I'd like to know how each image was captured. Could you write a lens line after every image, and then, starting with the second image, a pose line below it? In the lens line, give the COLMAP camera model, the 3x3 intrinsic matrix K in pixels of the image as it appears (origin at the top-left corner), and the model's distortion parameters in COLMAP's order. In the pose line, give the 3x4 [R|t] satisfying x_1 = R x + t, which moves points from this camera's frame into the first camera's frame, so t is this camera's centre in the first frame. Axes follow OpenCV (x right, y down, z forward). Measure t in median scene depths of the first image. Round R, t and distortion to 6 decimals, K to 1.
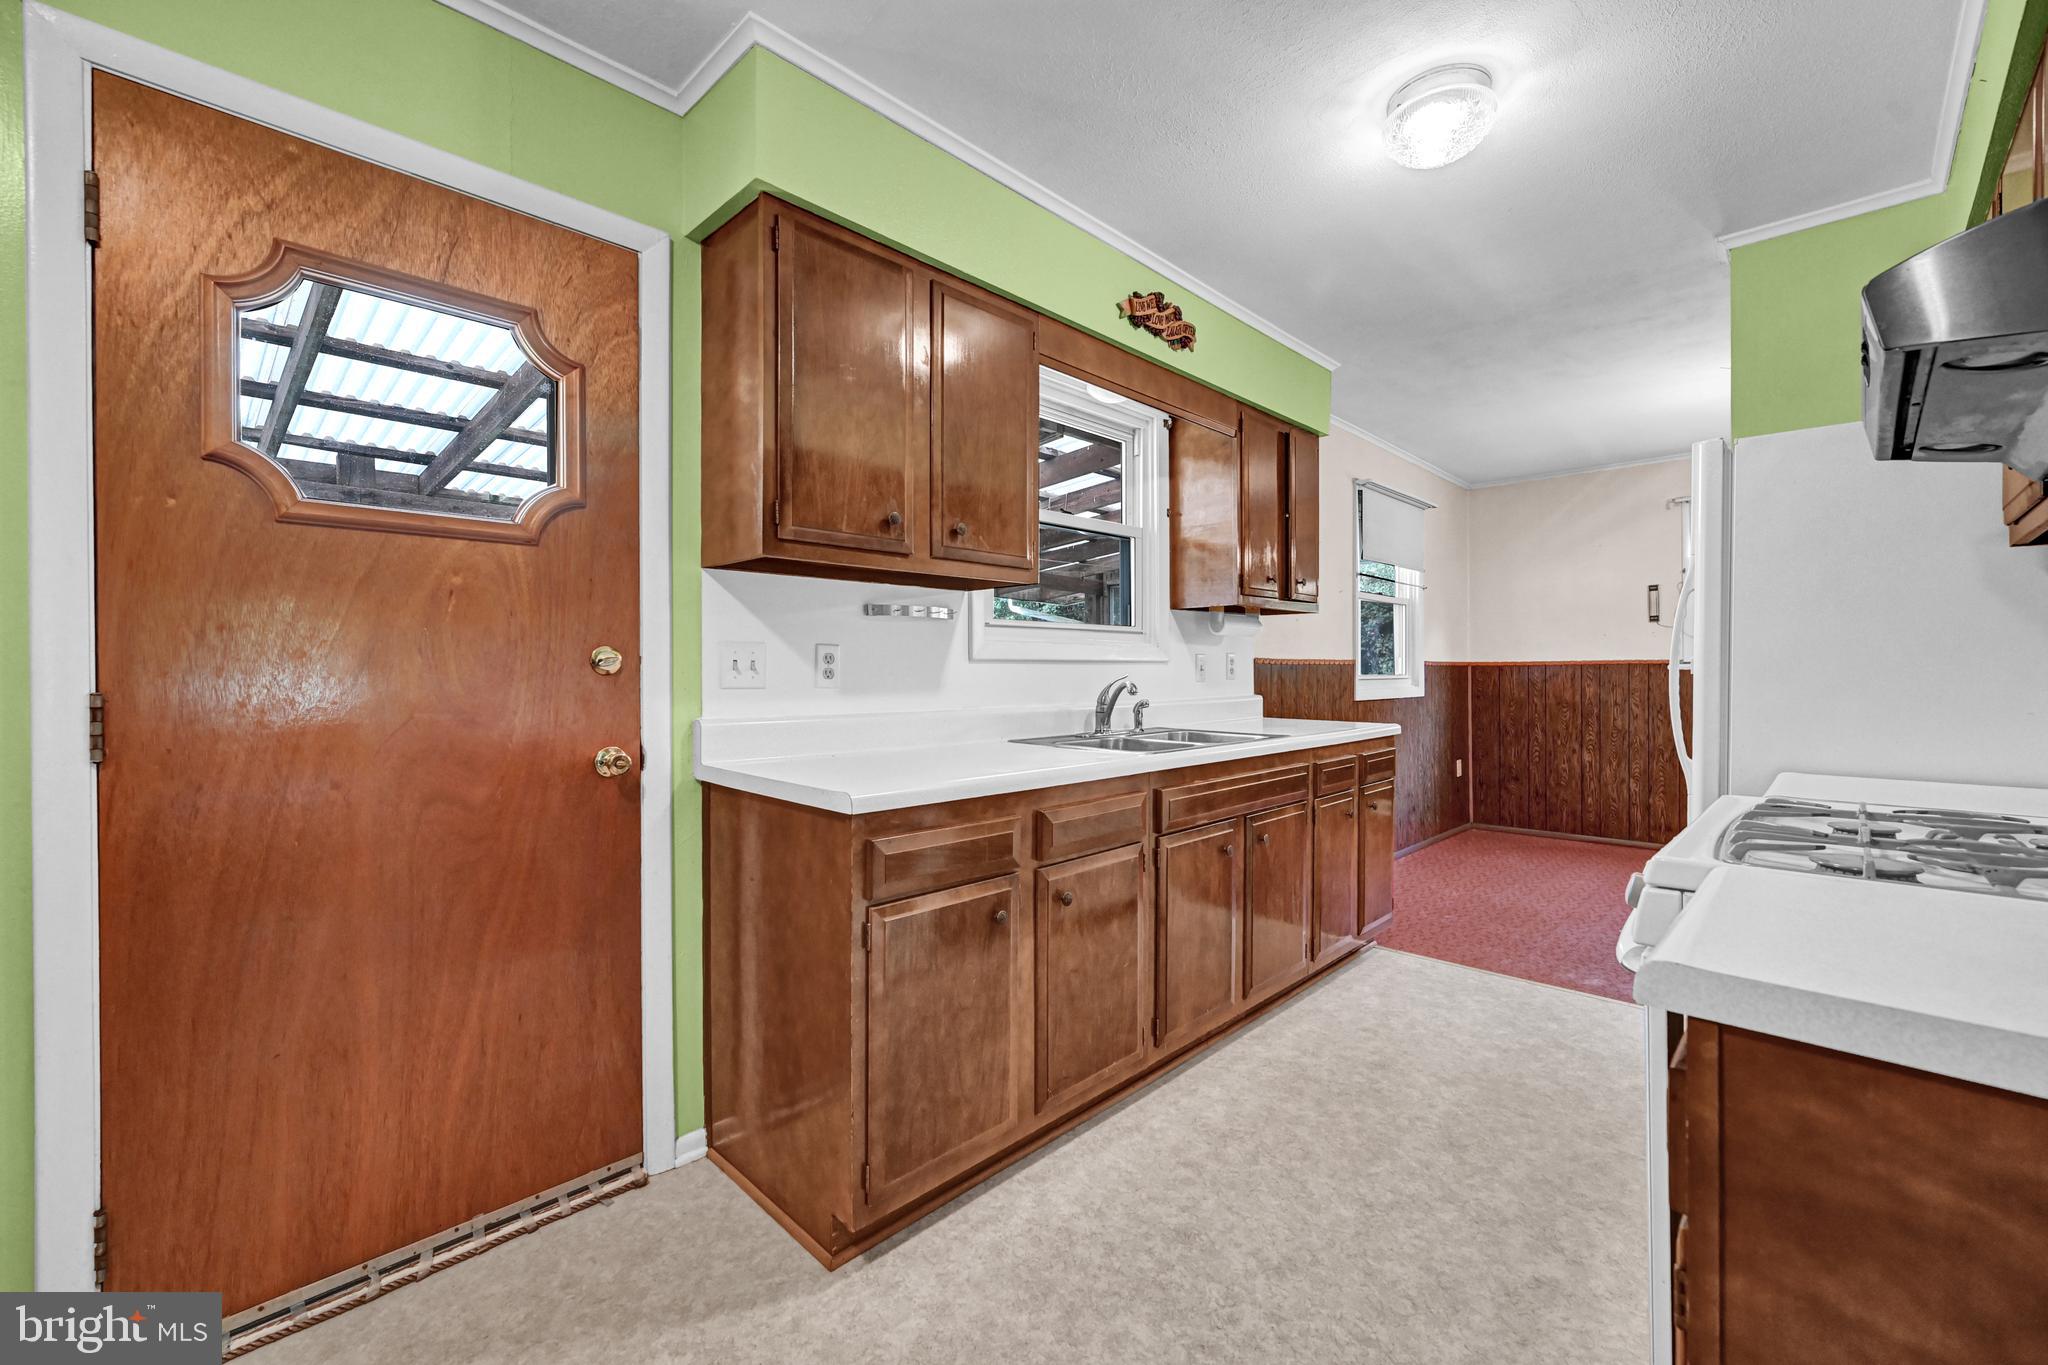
lens RADIAL K [[838.0, 0, 1032.3], [0, 838.0, 668.2], [0, 0, 1]] dist [0.000670, 0.000424]
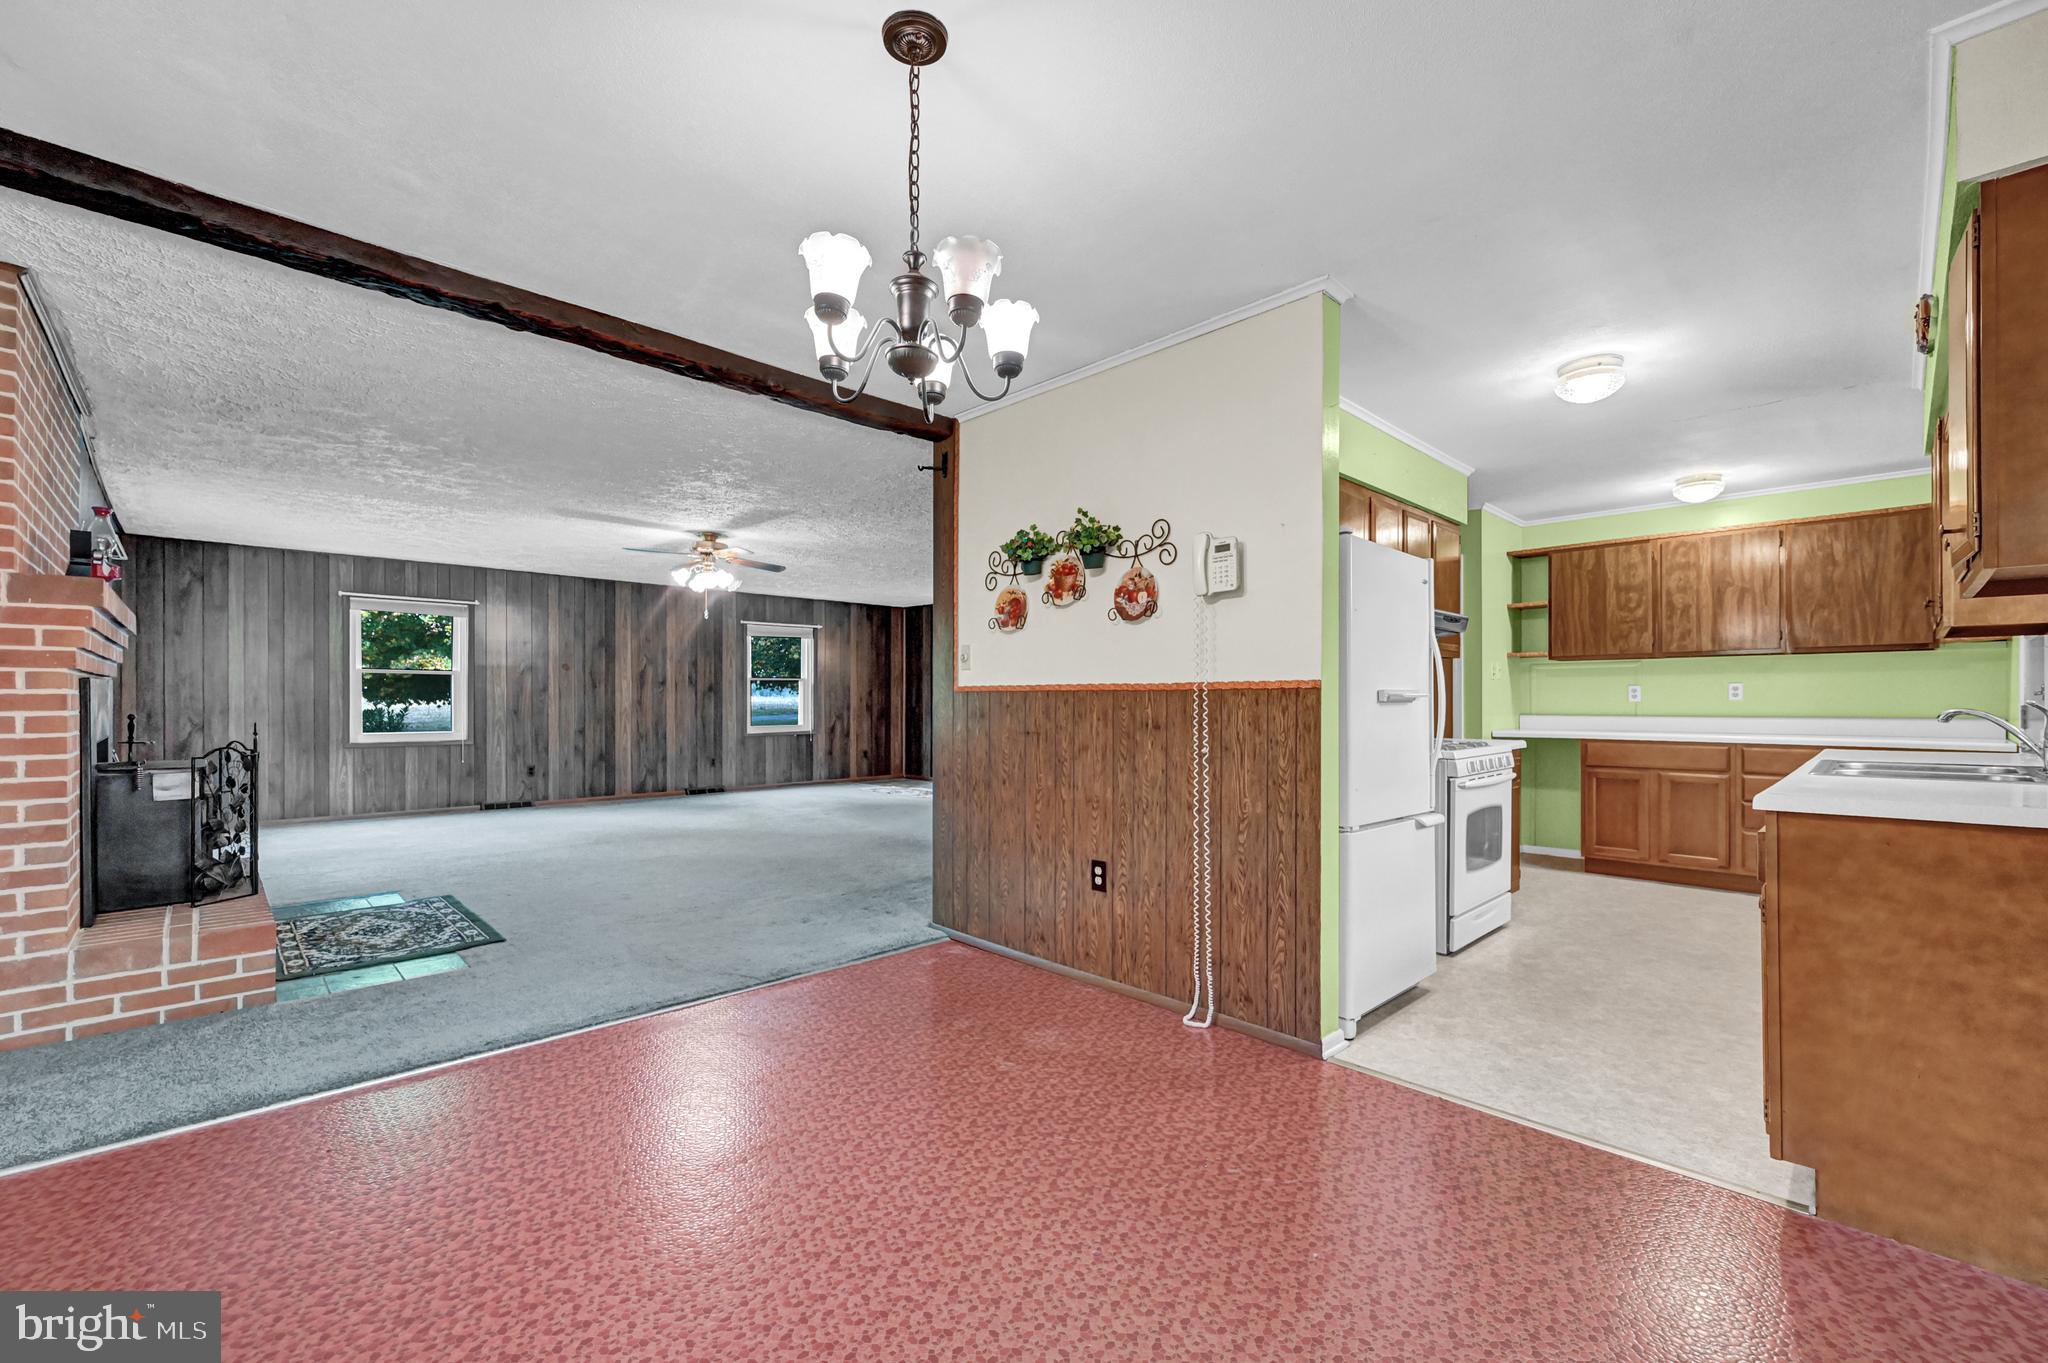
lens RADIAL K [[847.2, 0, 1023.2], [0, 847.2, 698.3], [0, 0, 1]] dist [0.000864, 0.000143]
pose [[-0.999569, 0.002772, 0.029226, 1.333870], [0.002607, 0.999981, -0.005666, 0.006955], [-0.029241, -0.005588, -0.999557, 2.322027]]
